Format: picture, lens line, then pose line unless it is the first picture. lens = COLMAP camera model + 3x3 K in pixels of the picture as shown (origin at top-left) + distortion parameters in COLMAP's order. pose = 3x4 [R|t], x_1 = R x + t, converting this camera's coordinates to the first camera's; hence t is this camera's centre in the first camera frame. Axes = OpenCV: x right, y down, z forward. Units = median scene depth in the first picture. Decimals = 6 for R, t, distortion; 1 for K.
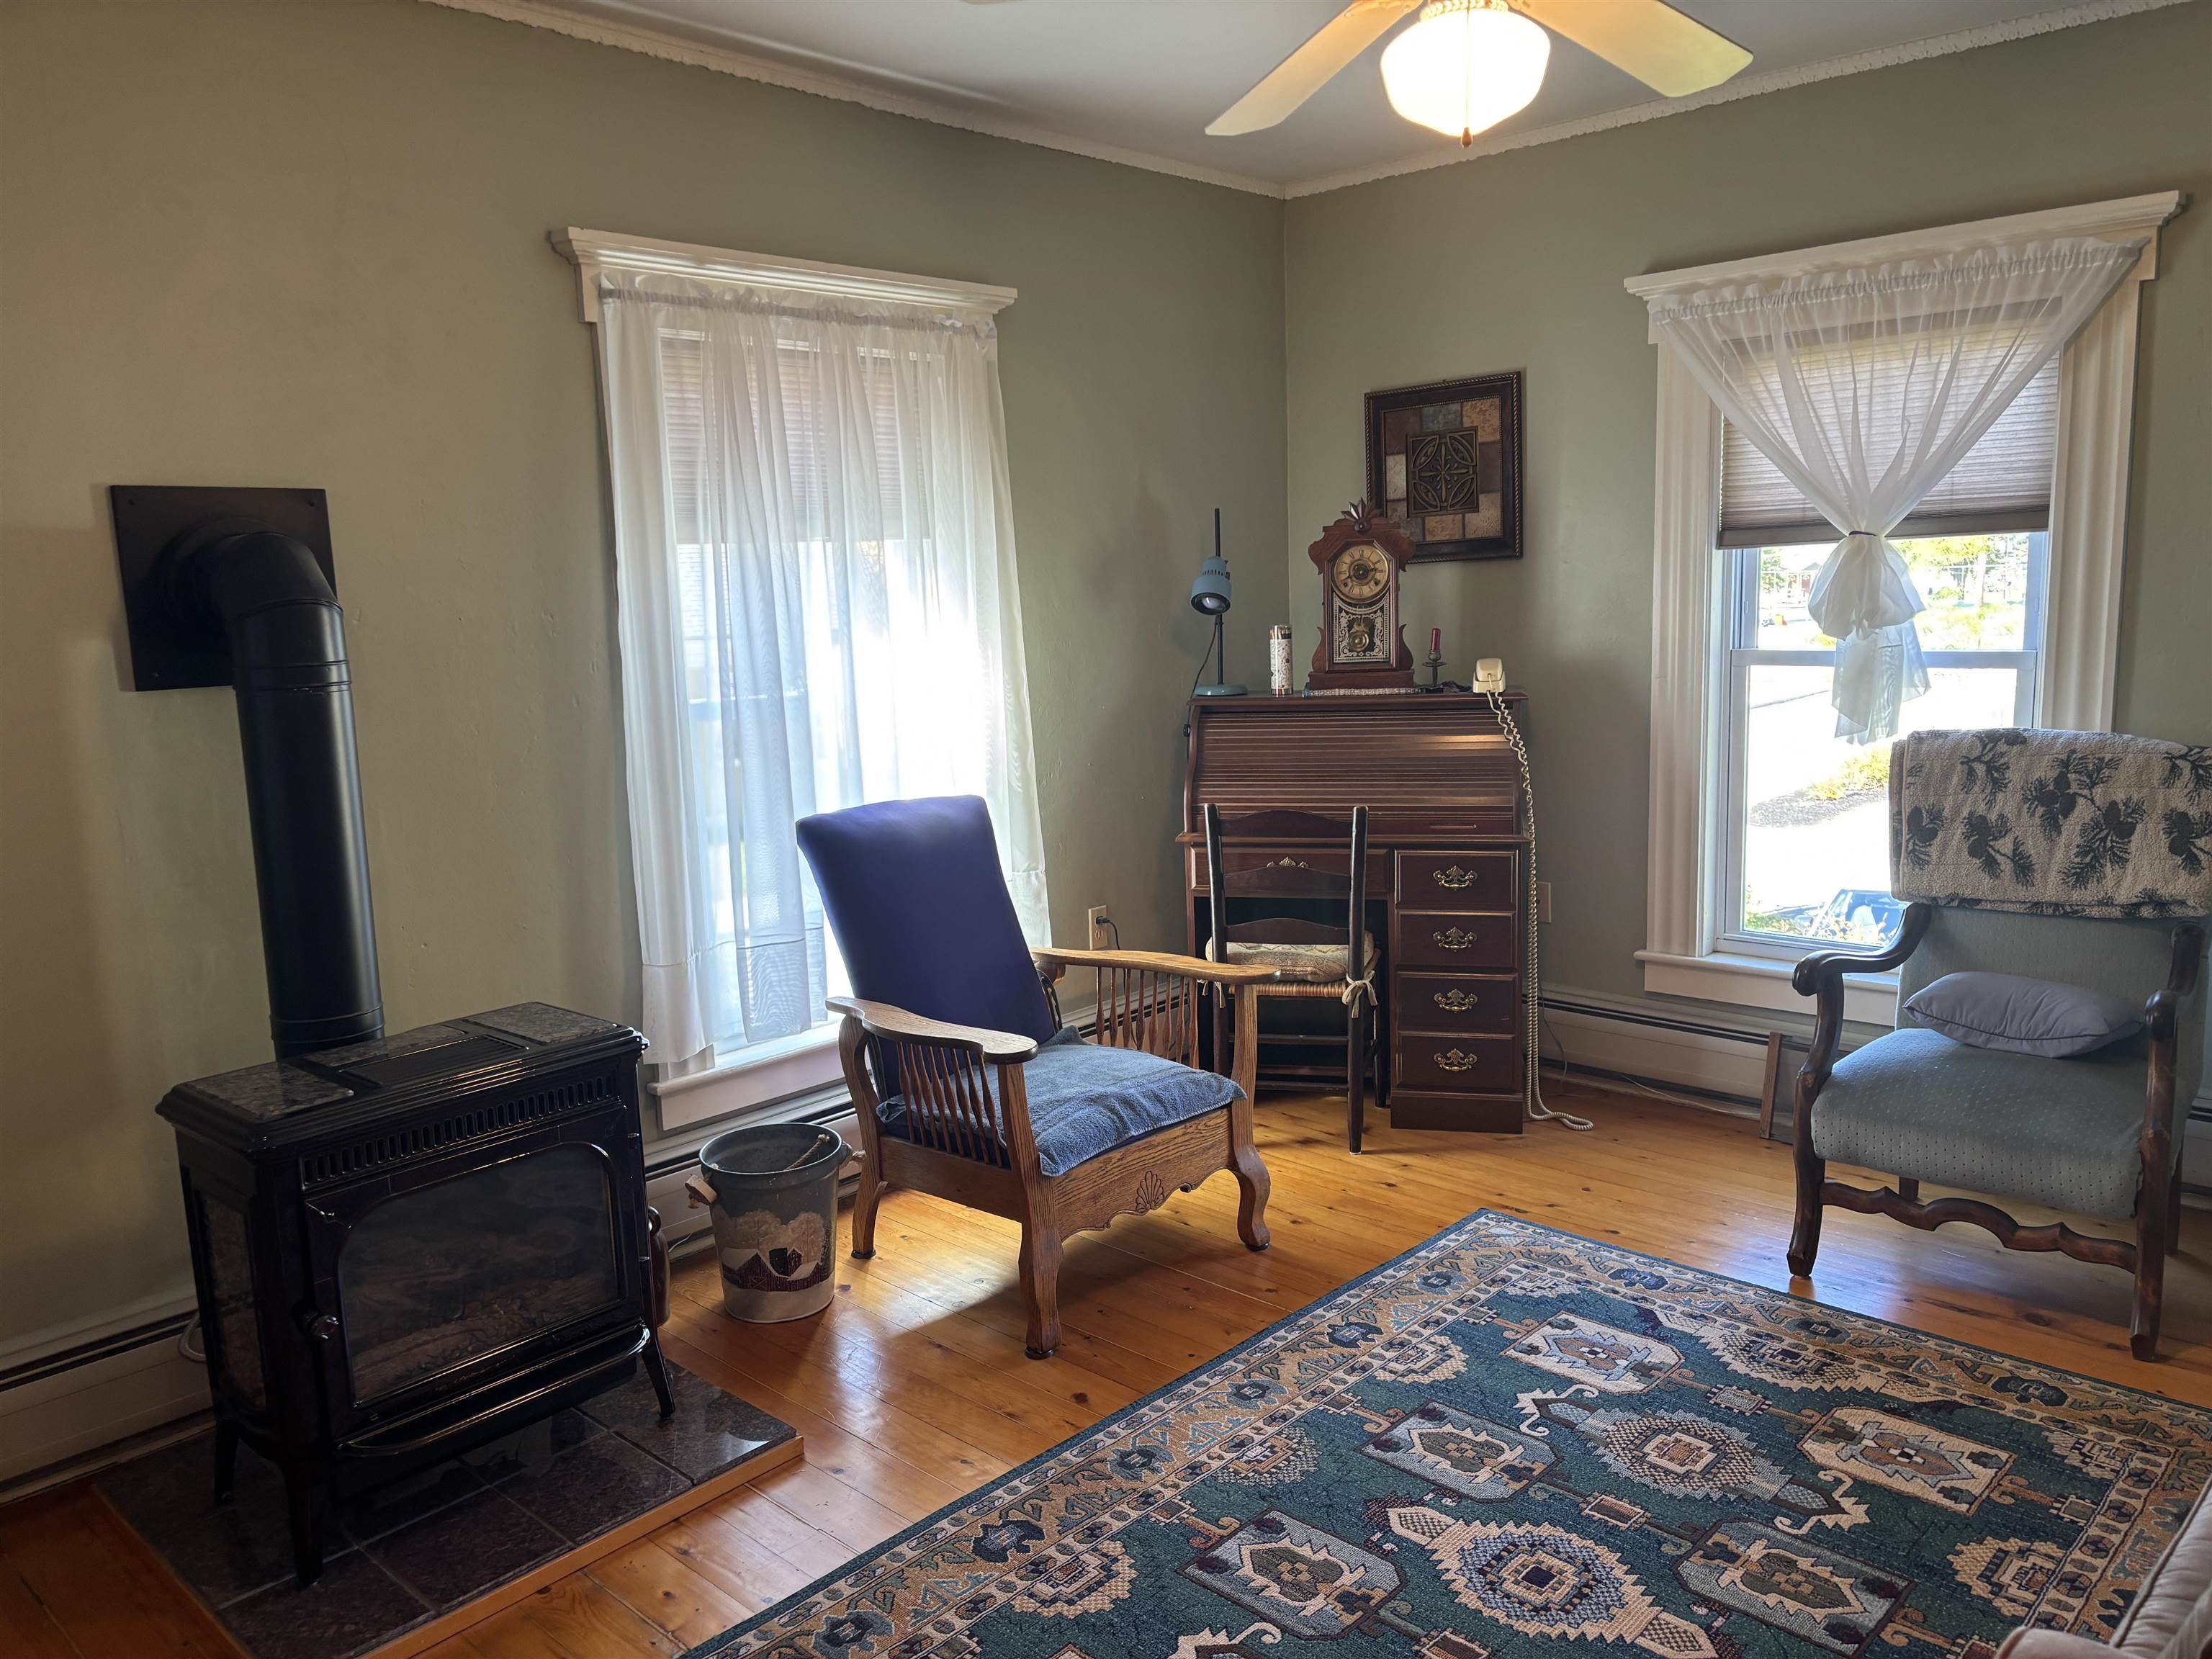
lens RADIAL K [[1667.0, 0, 1101.0], [0, 1667.0, 840.5], [0, 0, 1]] dist [0.044515, -0.028363]
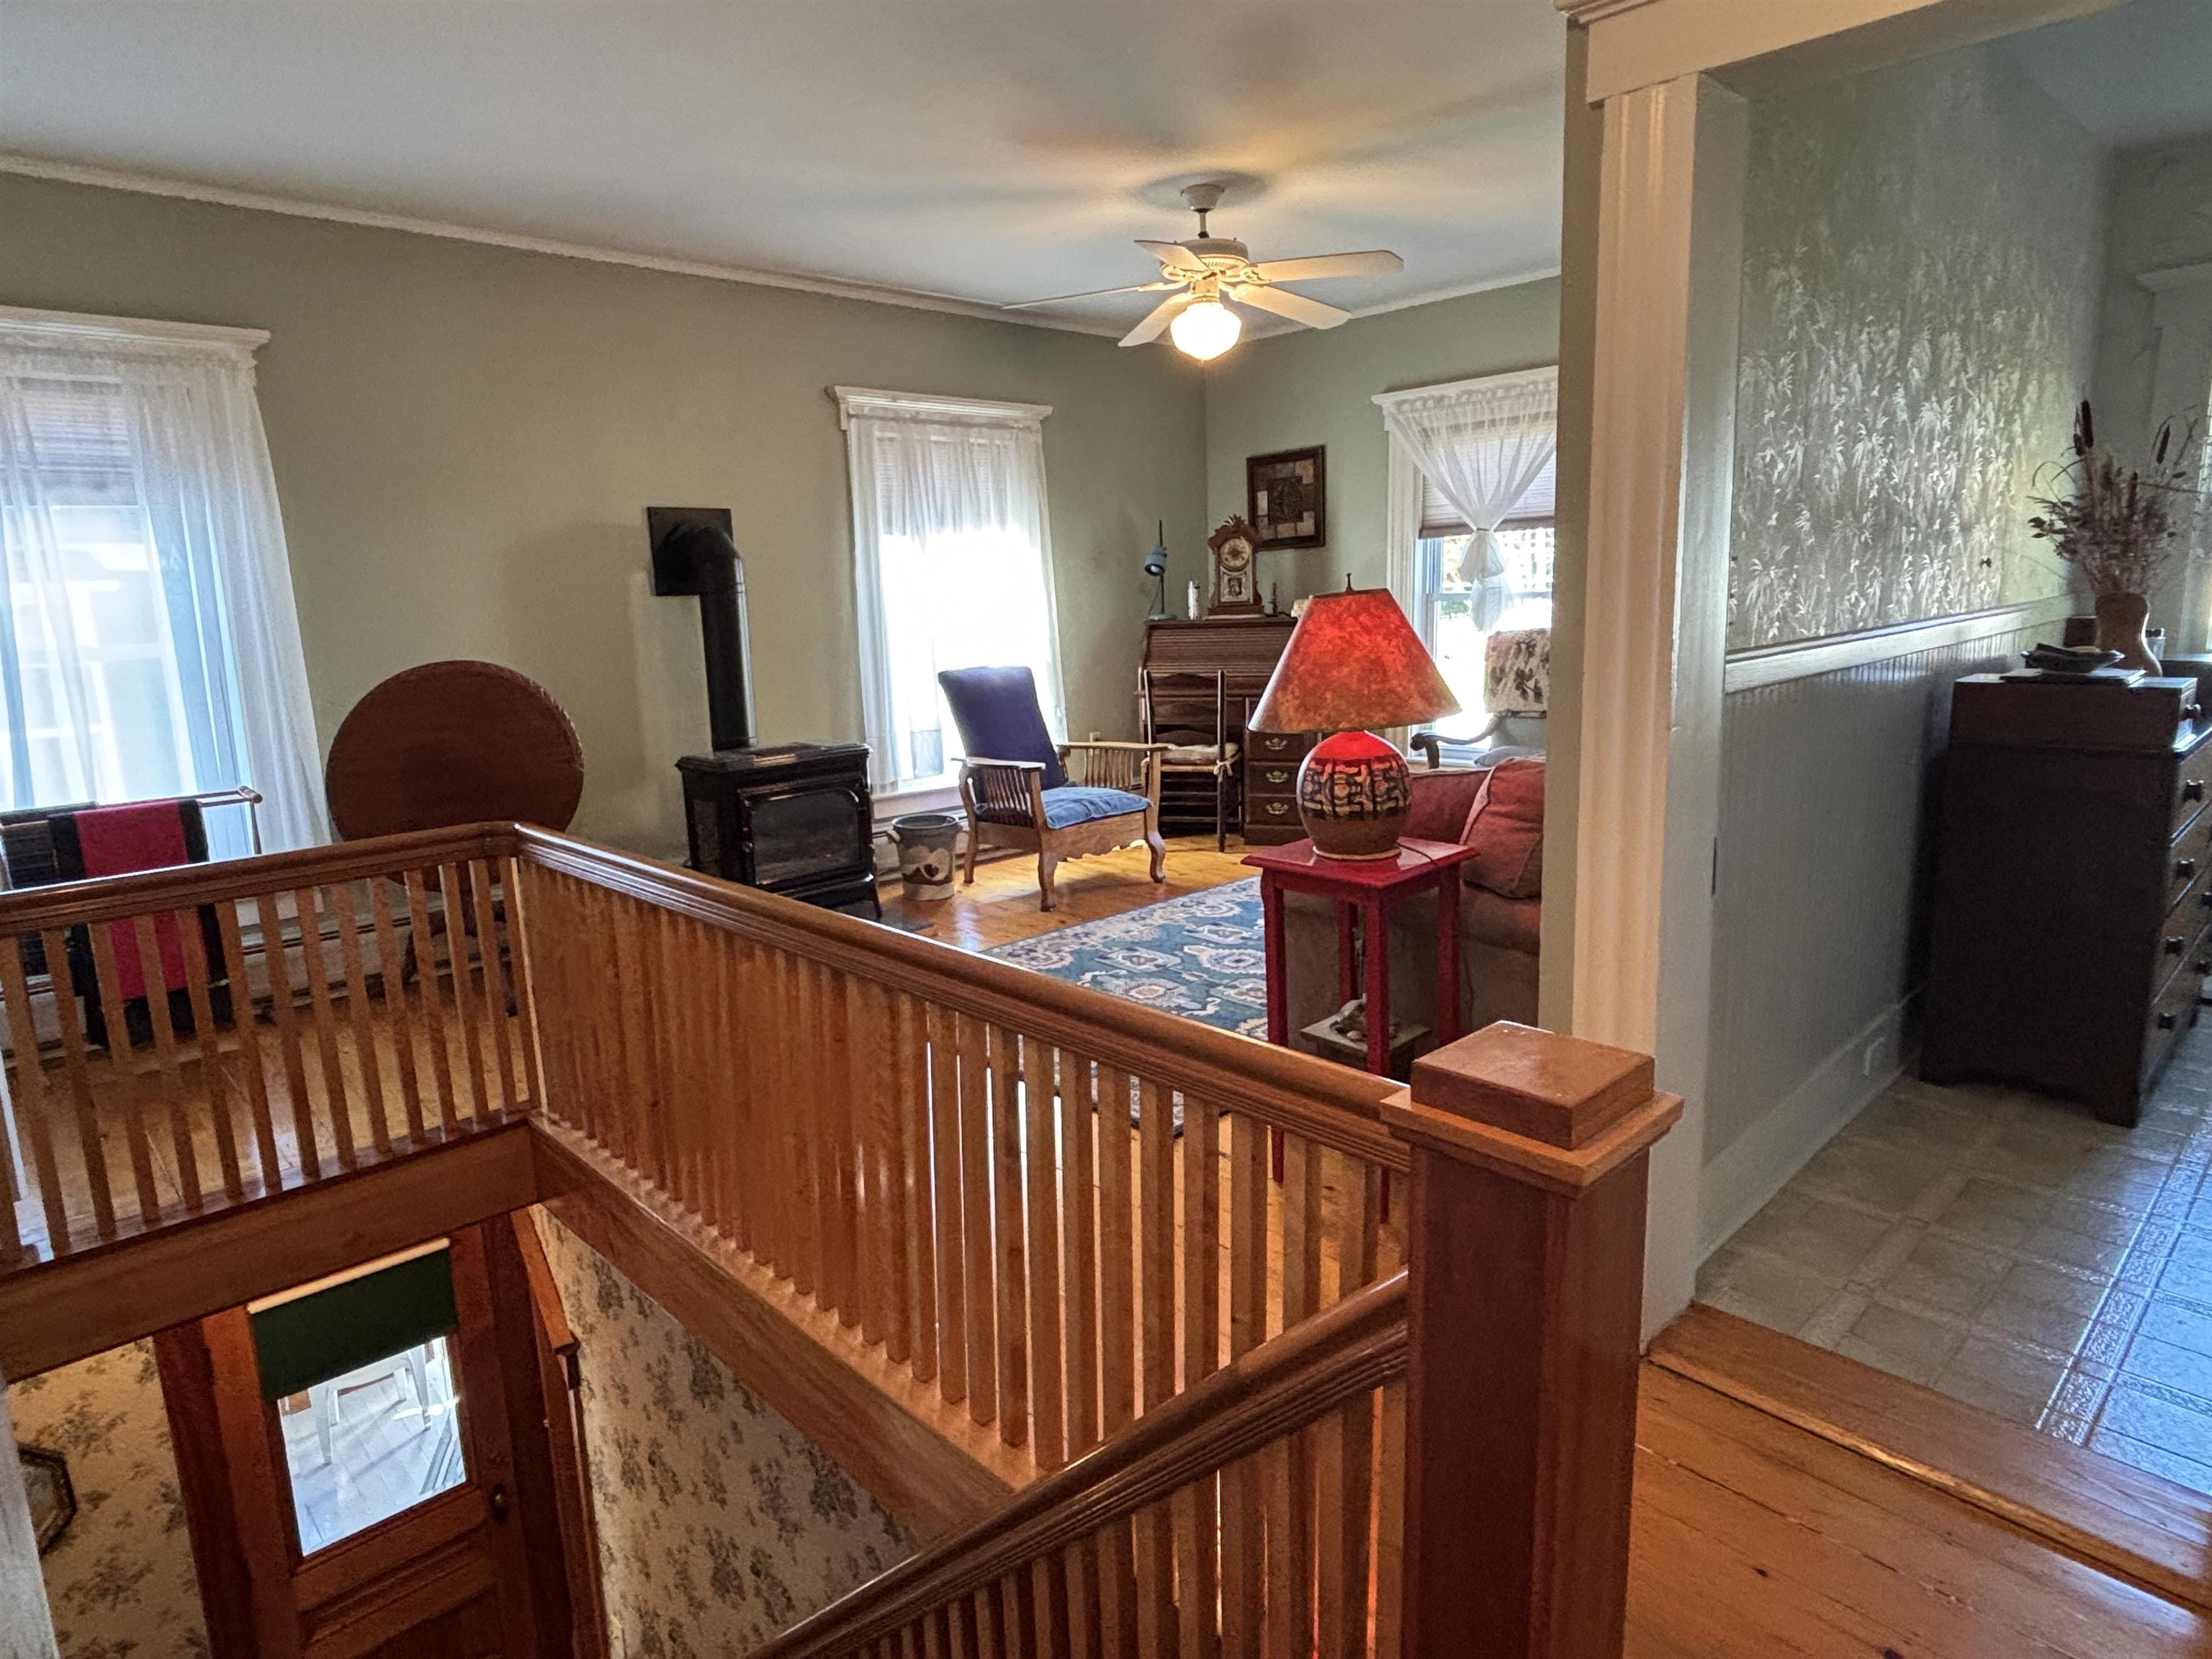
lens RADIAL K [[1235.4, 0, 1071.0], [0, 1235.4, 824.8], [0, 0, 1]] dist [0.030188, -0.001048]
pose [[0.996674, 0.014206, -0.080244, 0.108505], [-0.011641, 0.999409, 0.032339, 0.128476], [0.080656, -0.031297, 0.996250, -0.523639]]
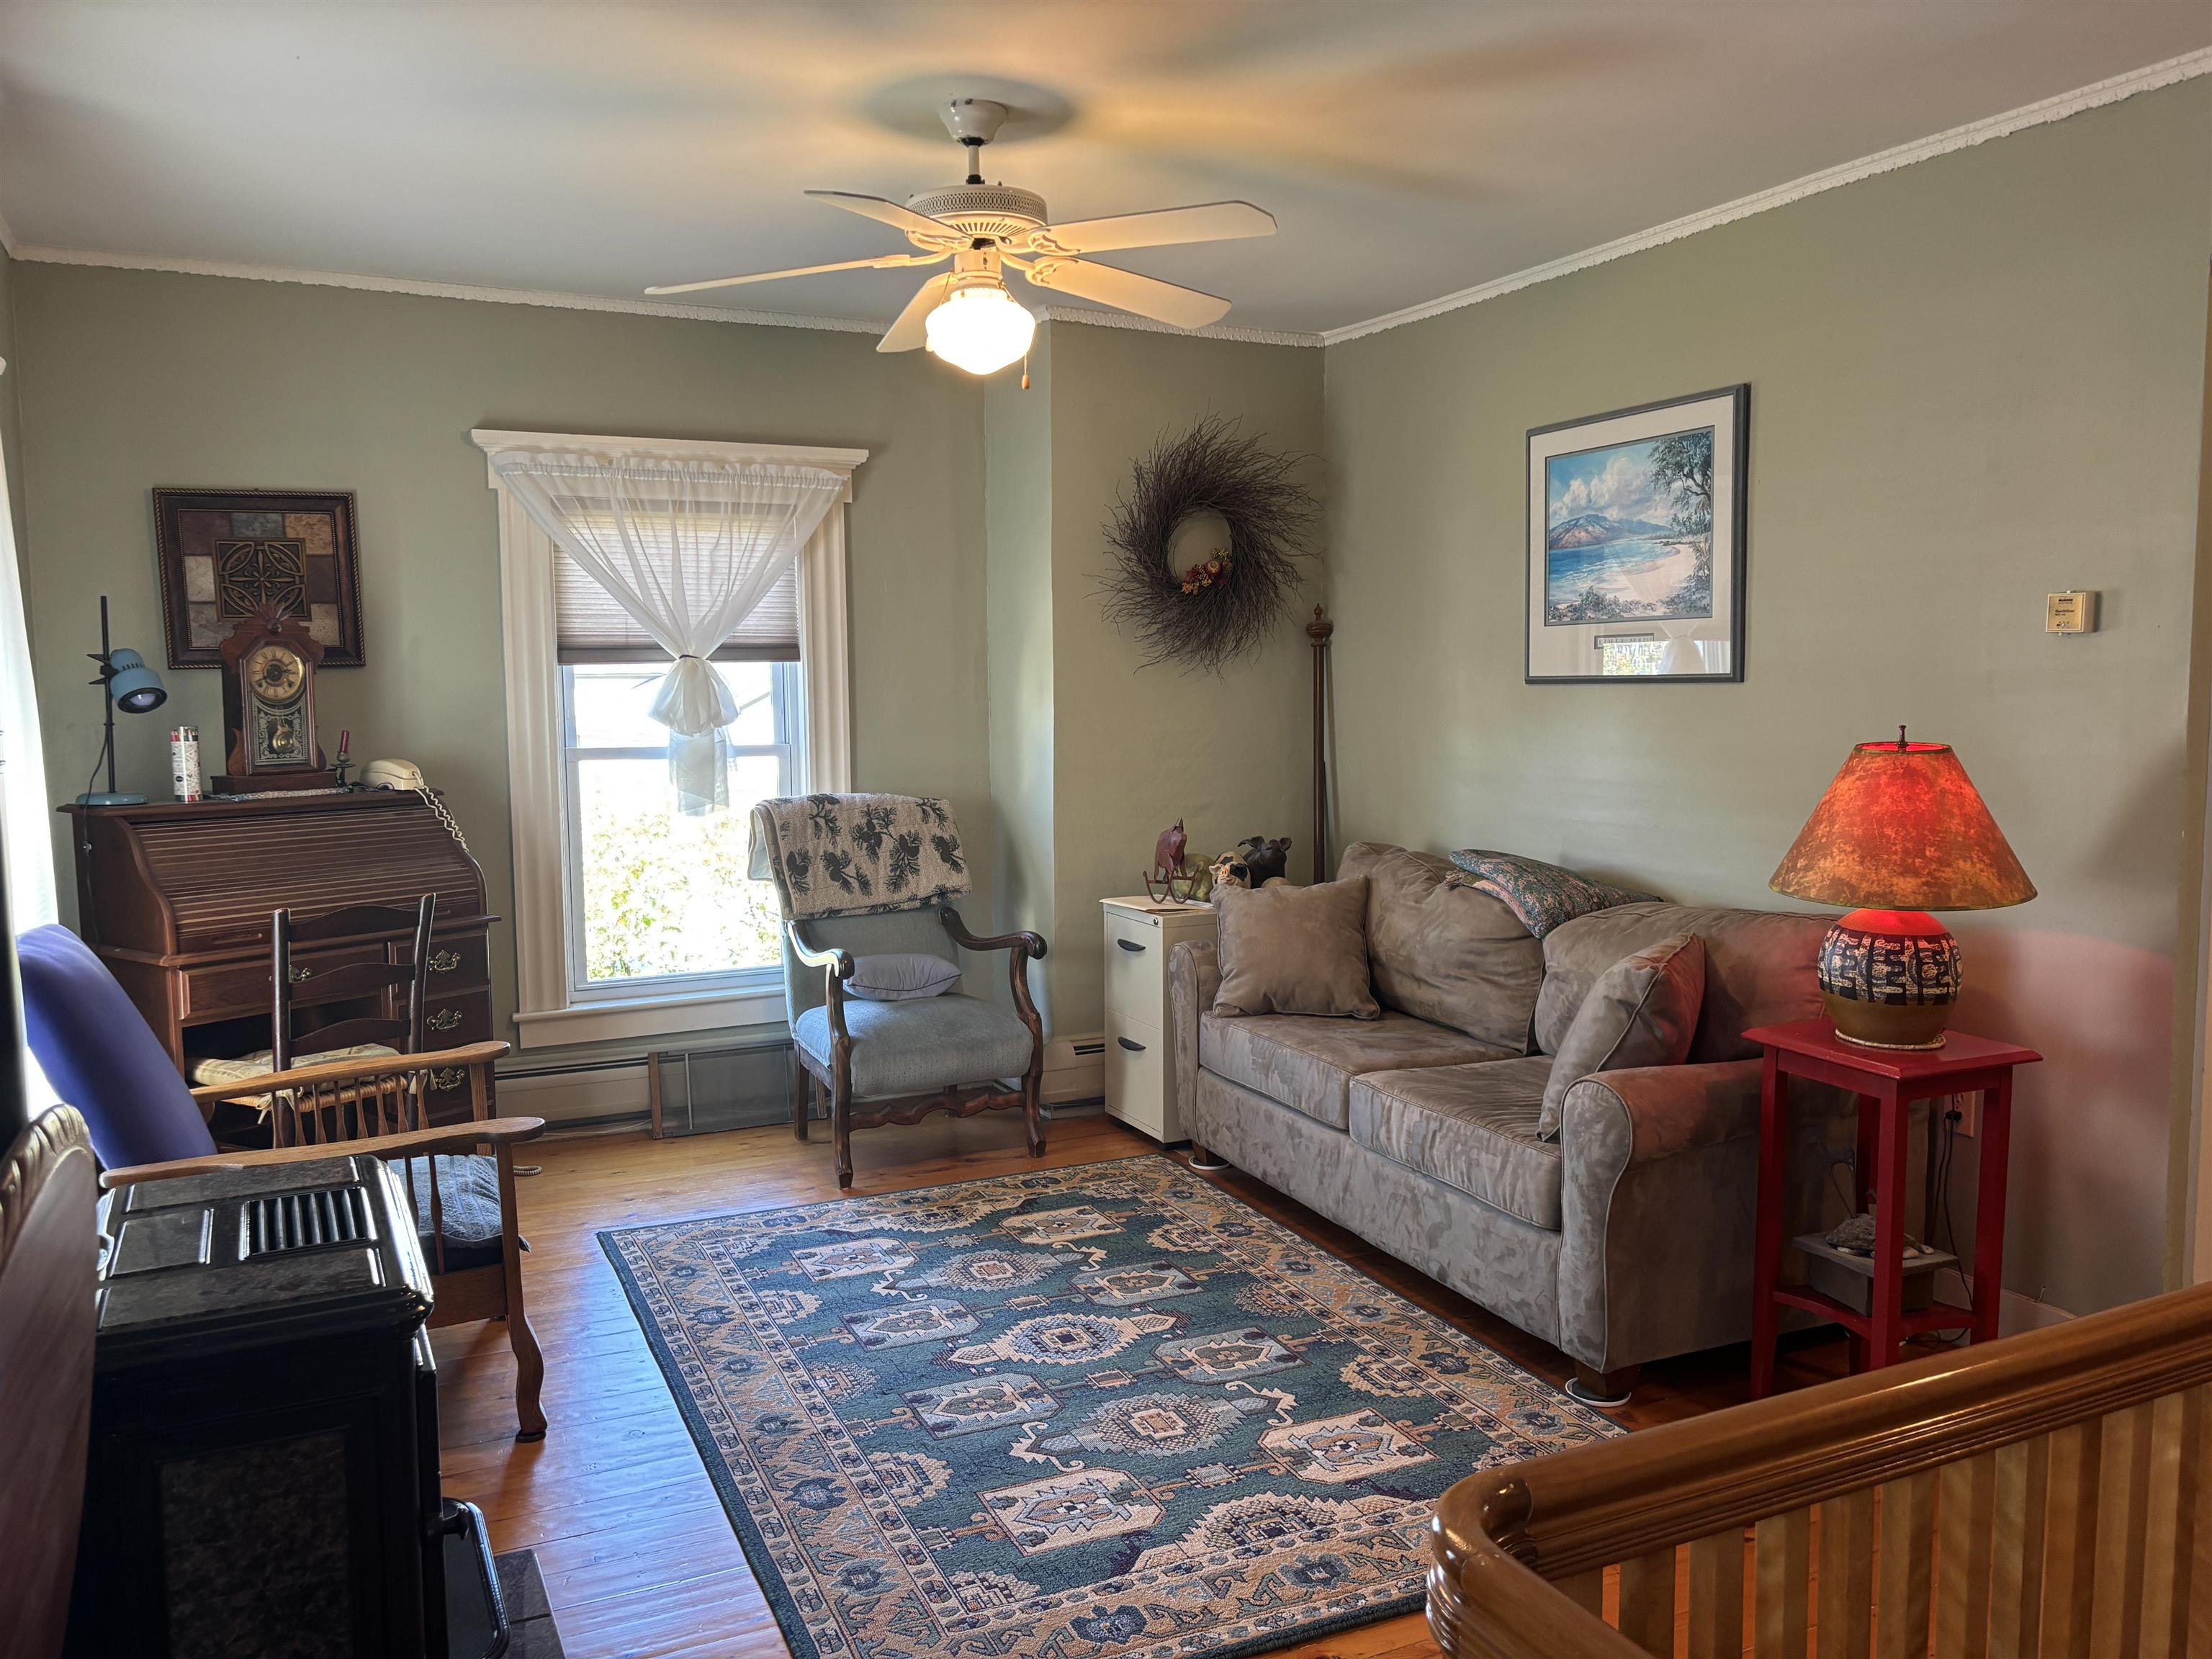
lens RADIAL K [[1667.0, 0, 1098.2], [0, 1667.0, 846.9], [0, 0, 1]] dist [0.044515, -0.028363]
pose [[0.374069, -0.061407, 0.925366, -0.720346], [0.144739, 0.989444, 0.007150, 0.003320], [-0.916037, 0.131262, 0.379009, 0.245119]]
